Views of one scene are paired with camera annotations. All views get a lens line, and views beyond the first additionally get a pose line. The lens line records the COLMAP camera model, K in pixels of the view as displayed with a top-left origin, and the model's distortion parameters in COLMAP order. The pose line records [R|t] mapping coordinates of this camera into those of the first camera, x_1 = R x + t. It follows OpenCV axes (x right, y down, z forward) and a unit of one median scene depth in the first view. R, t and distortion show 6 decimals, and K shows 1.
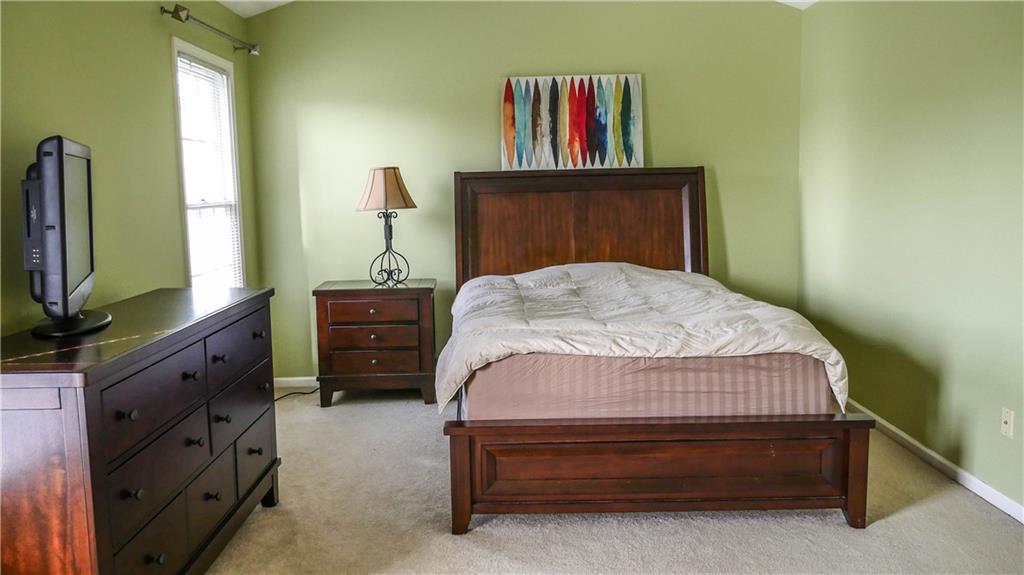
lens RADIAL K [[823.0, 0, 512.0], [0, 823.0, 287.5], [0, 0, 1]] dist [-0.000920, 0.001593]
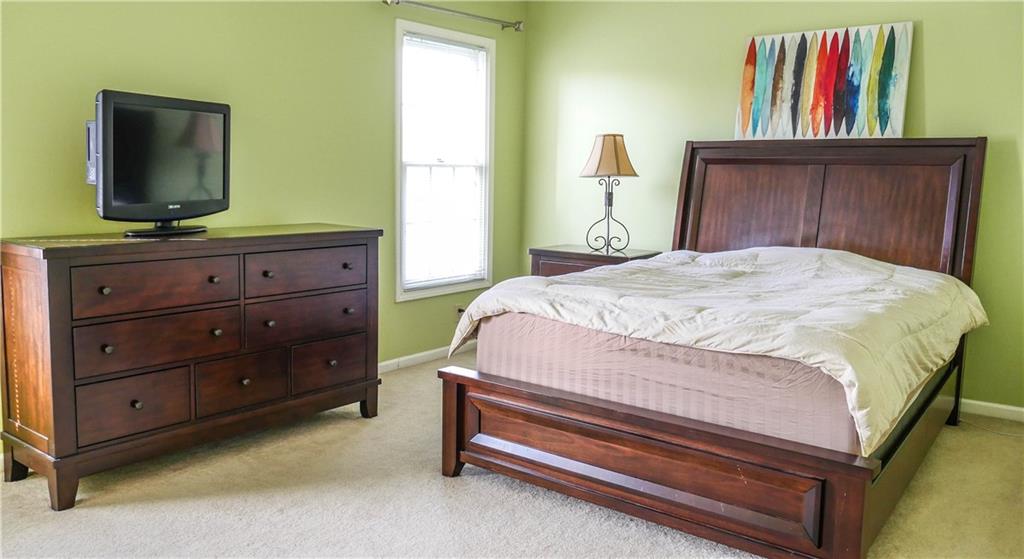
lens RADIAL K [[817.6, 0, 512.0], [0, 817.6, 279.5], [0, 0, 1]] dist [-0.009927, -0.000581]
pose [[0.776762, 0.113864, -0.619415, 0.374728], [-0.111801, 0.992830, 0.042305, 0.000668], [0.619791, 0.036390, 0.783923, 0.143896]]
